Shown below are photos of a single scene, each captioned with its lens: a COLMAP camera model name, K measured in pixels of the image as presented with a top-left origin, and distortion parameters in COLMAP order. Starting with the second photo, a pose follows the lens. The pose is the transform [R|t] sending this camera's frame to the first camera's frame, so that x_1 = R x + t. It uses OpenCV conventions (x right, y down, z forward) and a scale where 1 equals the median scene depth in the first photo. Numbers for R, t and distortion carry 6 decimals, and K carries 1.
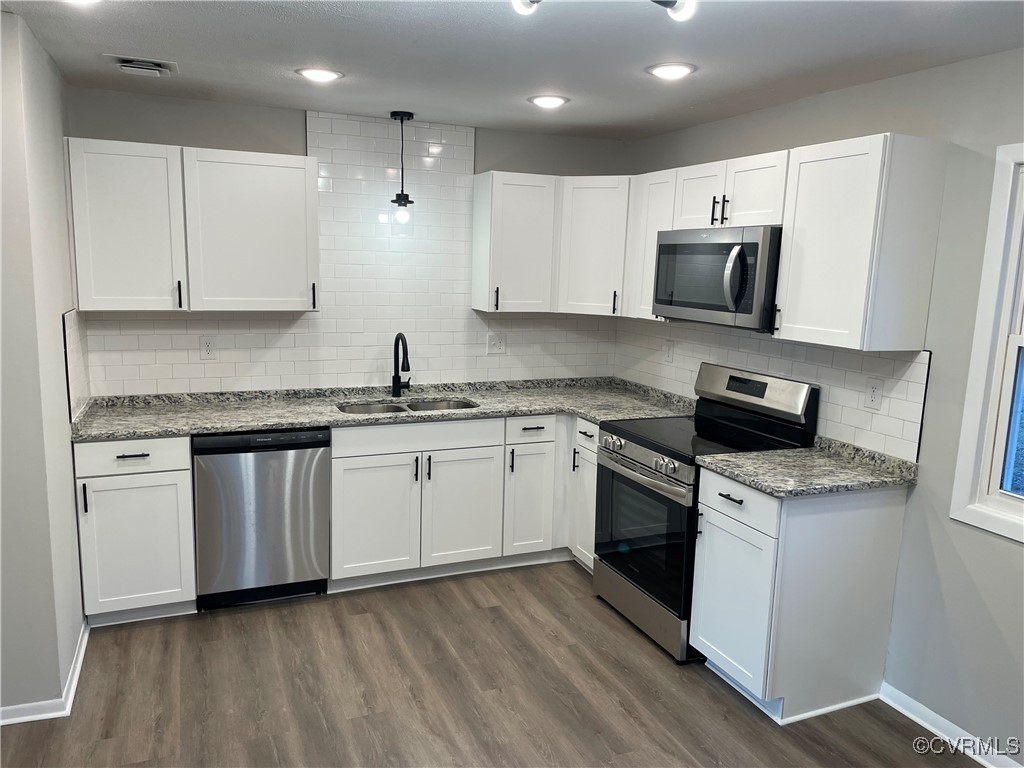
lens RADIAL K [[766.2, 0, 515.0], [0, 766.2, 381.6], [0, 0, 1]] dist [0.058702, -0.058032]
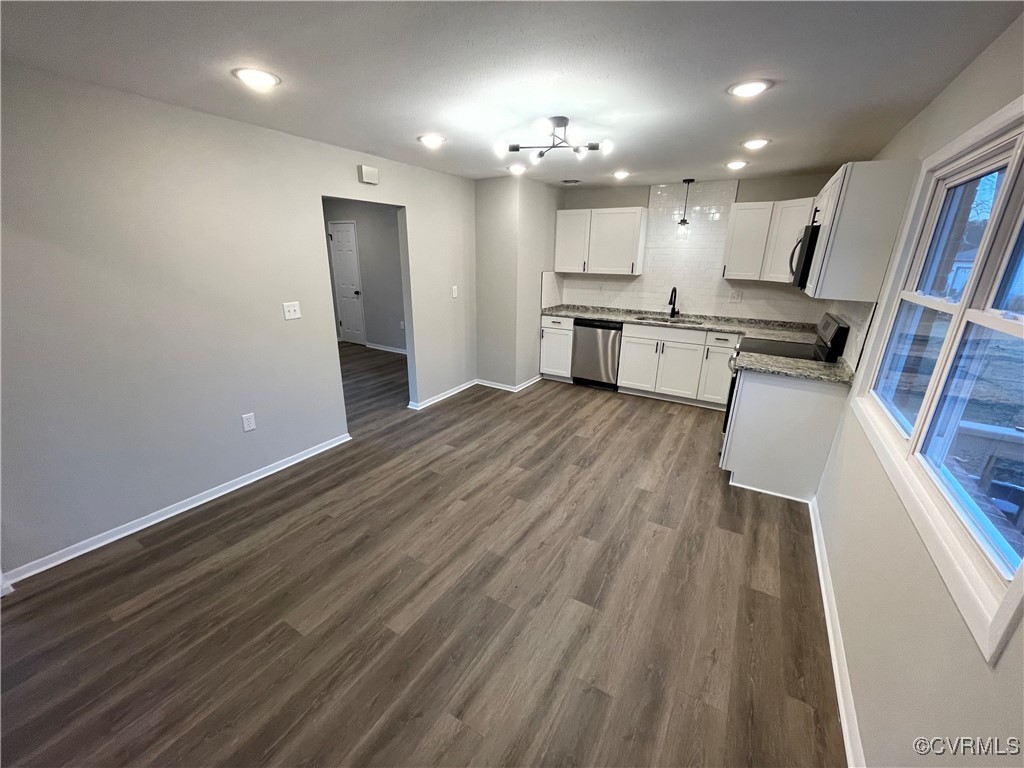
lens RADIAL K [[412.5, 0, 514.8], [0, 412.5, 385.6], [0, 0, 1]] dist [-0.004350, 0.001223]
pose [[0.595246, 0.229263, -0.770144, 0.615033], [-0.123074, 0.973137, 0.194568, 0.040856], [0.794063, -0.021031, 0.607472, -0.073701]]
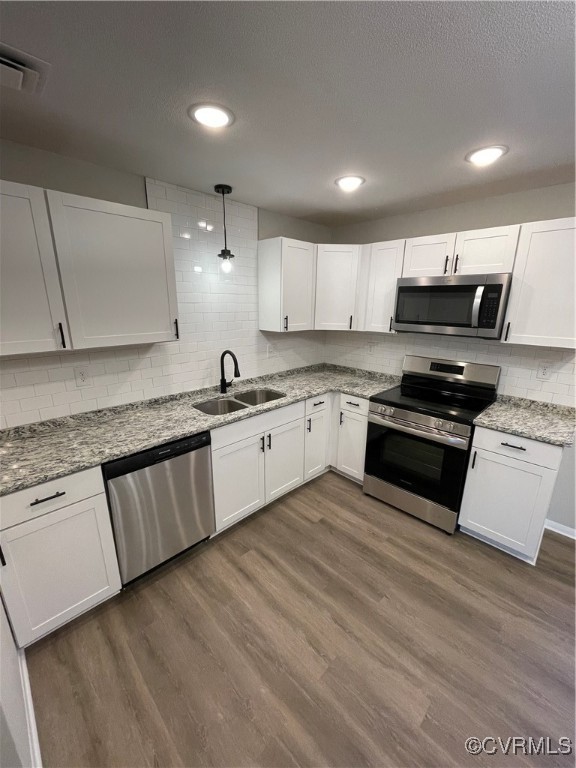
lens RADIAL K [[309.4, 0, 288.8], [0, 309.4, 384.3], [0, 0, 1]] dist [-0.004350, 0.001223]
pose [[0.926292, -0.115785, 0.358578, -0.297661], [0.074360, 0.989075, 0.127283, -0.075482], [-0.369398, -0.091237, 0.924782, 0.470311]]
